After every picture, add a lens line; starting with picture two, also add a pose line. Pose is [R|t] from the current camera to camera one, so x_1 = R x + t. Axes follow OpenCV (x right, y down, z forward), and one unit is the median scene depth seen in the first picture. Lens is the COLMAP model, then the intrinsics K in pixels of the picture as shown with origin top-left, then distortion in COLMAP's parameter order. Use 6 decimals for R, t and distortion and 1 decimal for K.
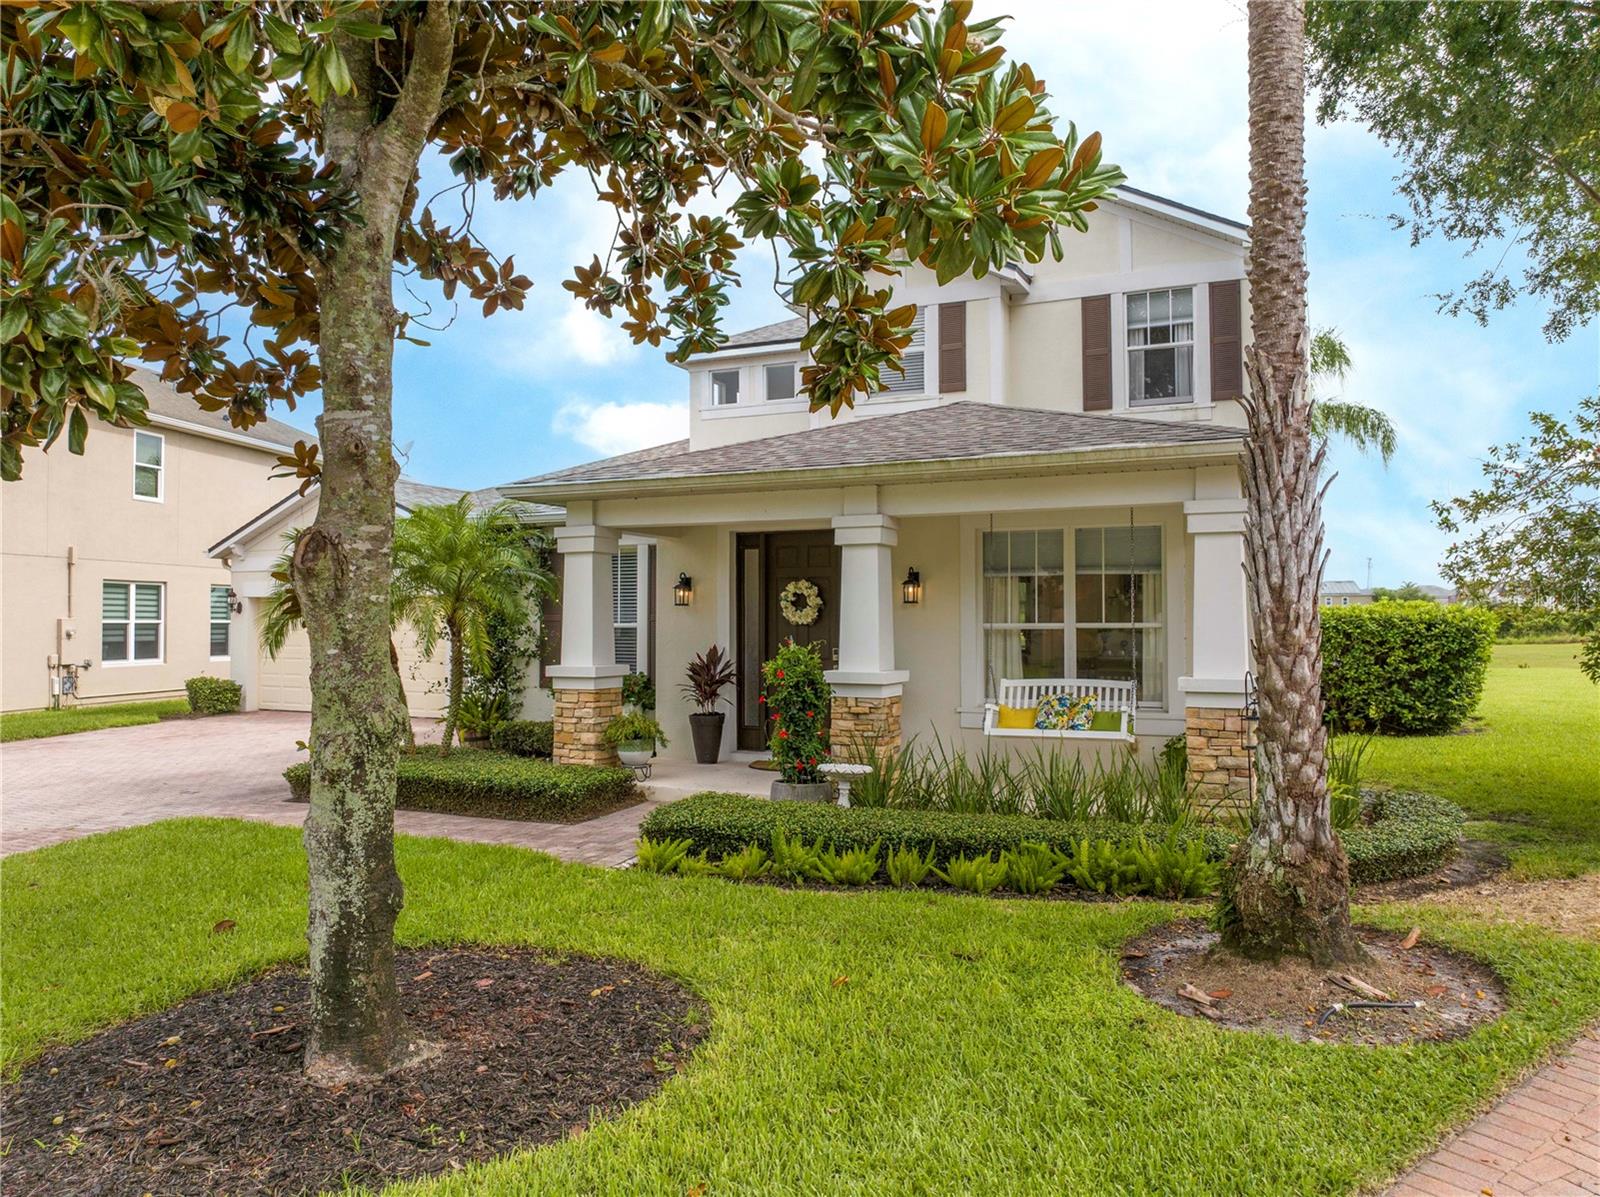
lens RADIAL K [[1129.4, 0, 813.9], [0, 1129.4, 589.6], [0, 0, 1]] dist [-0.023817, -0.006377]
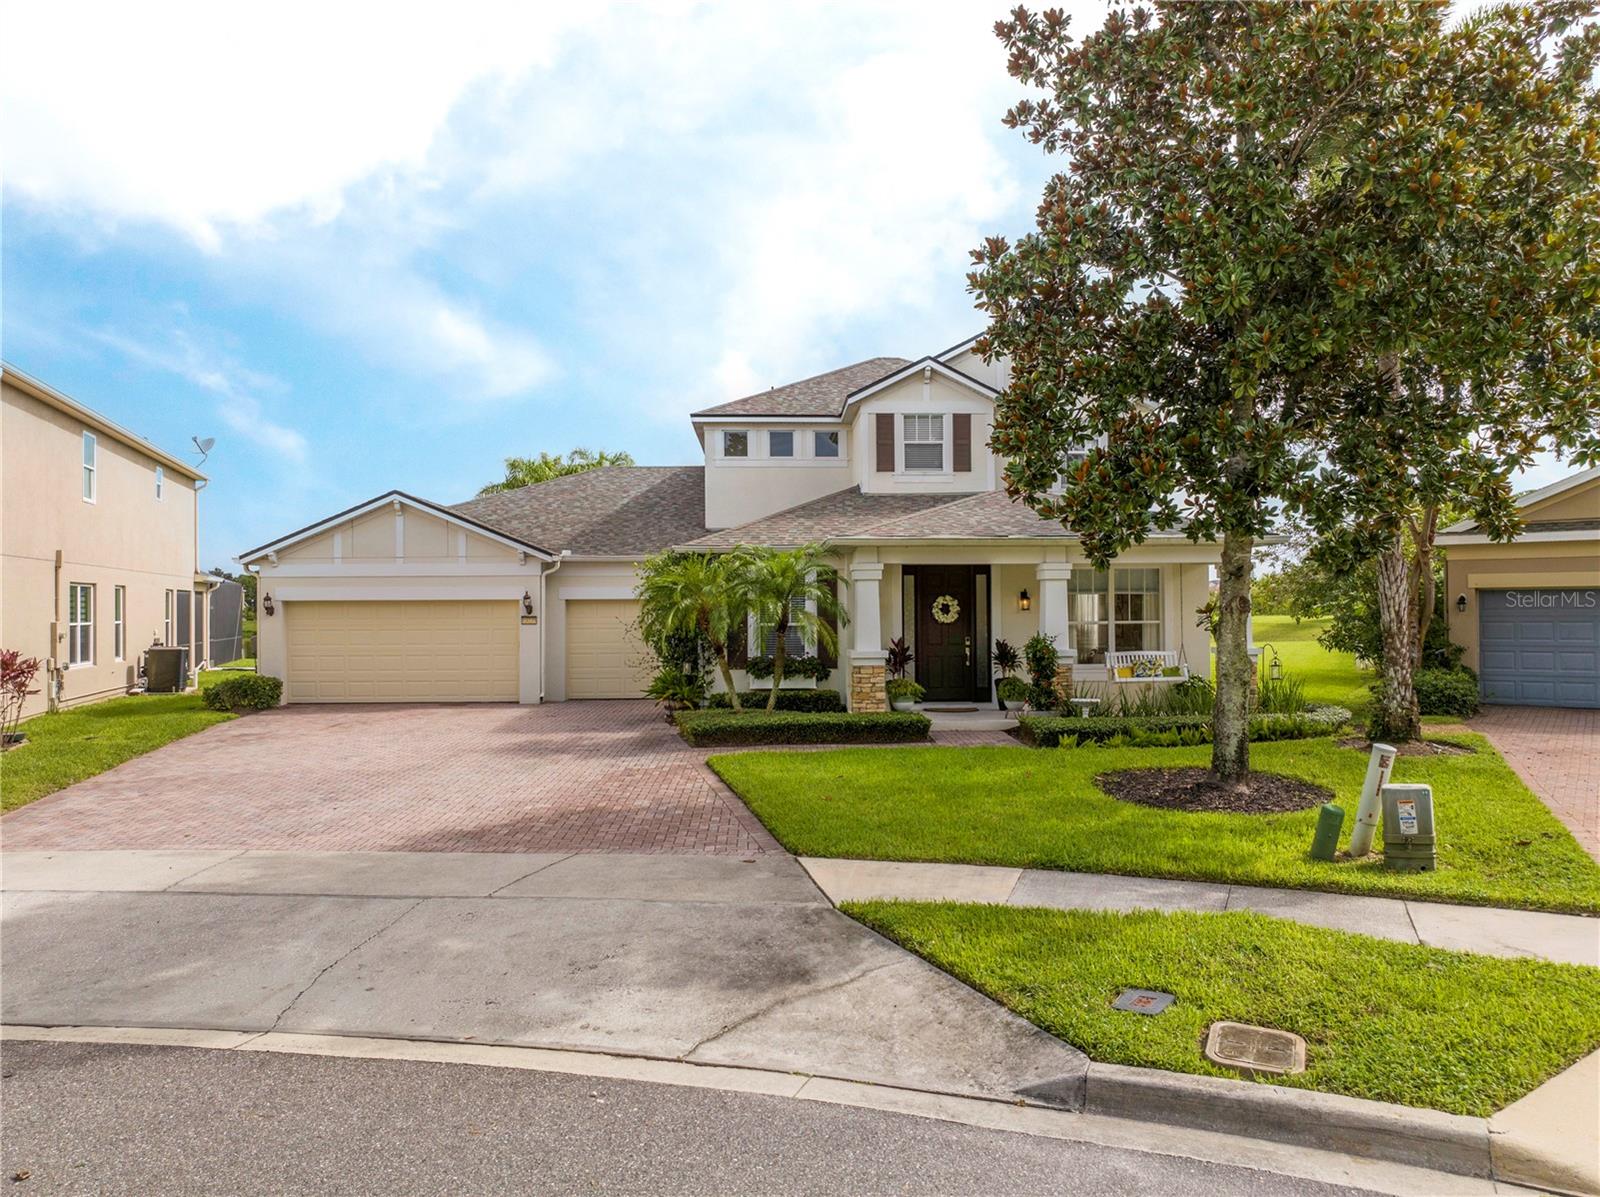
lens RADIAL K [[1124.4, 0, 809.7], [0, 1124.4, 594.8], [0, 0, 1]] dist [-0.033147, -0.002191]
pose [[0.892578, 0.000597, 0.450892, -0.985005], [-0.006785, 0.999904, 0.012107, -0.029882], [-0.450841, -0.013866, 0.892496, -0.371271]]
